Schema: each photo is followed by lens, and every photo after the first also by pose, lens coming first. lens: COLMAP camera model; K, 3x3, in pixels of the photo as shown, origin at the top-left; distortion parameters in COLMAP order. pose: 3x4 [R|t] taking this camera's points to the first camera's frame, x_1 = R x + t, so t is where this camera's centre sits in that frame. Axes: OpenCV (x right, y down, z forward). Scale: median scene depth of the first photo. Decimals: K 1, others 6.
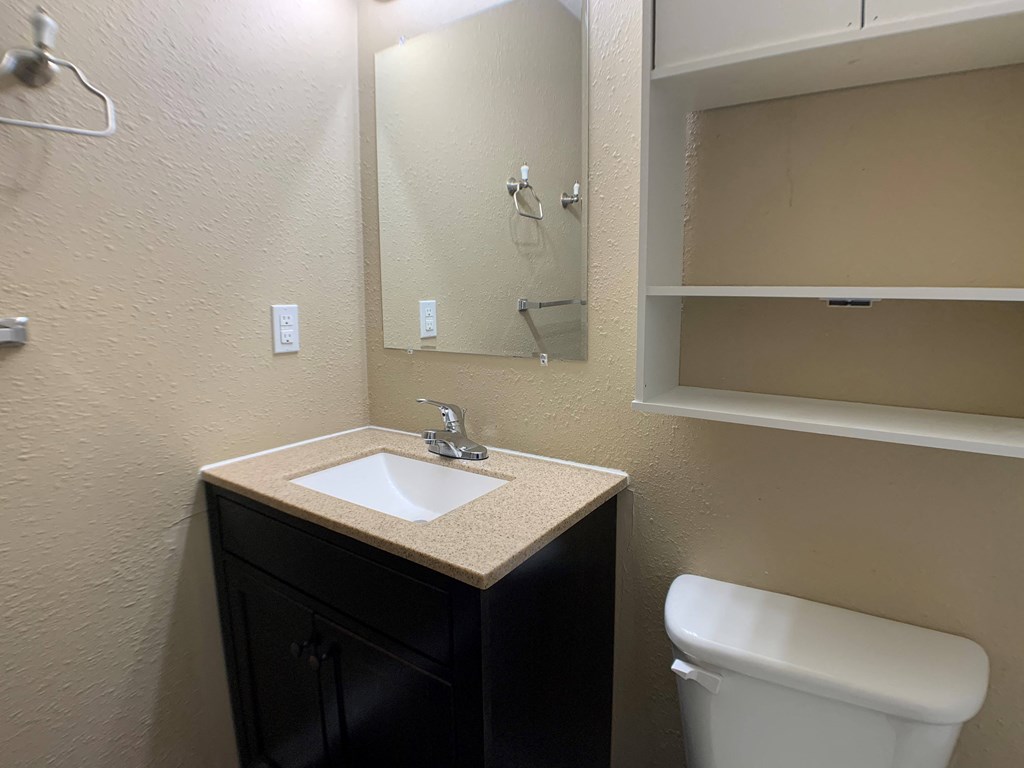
lens RADIAL K [[535.5, 0, 515.7], [0, 535.5, 372.4], [0, 0, 1]] dist [-0.062279, 0.000849]
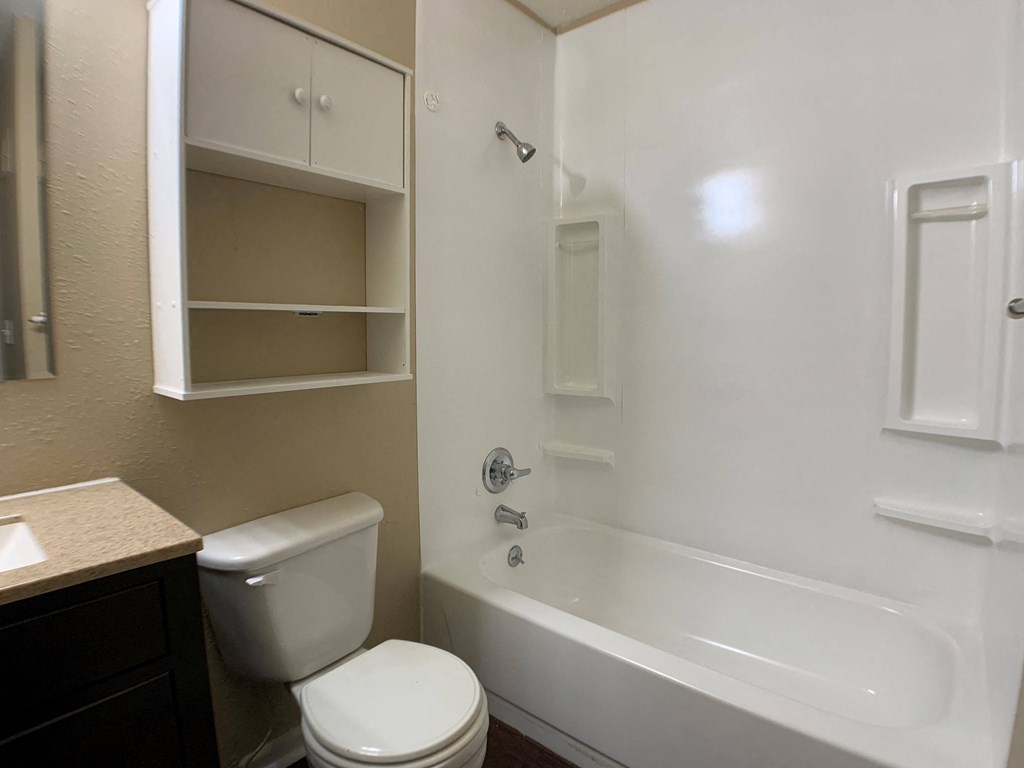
lens RADIAL K [[535.5, 0, 515.7], [0, 535.5, 372.4], [0, 0, 1]] dist [-0.062279, 0.000849]
pose [[0.091620, -0.082855, 0.992341, -0.986119], [0.143198, 0.987271, 0.069211, 0.035992], [-0.985444, 0.135760, 0.102318, 0.126508]]
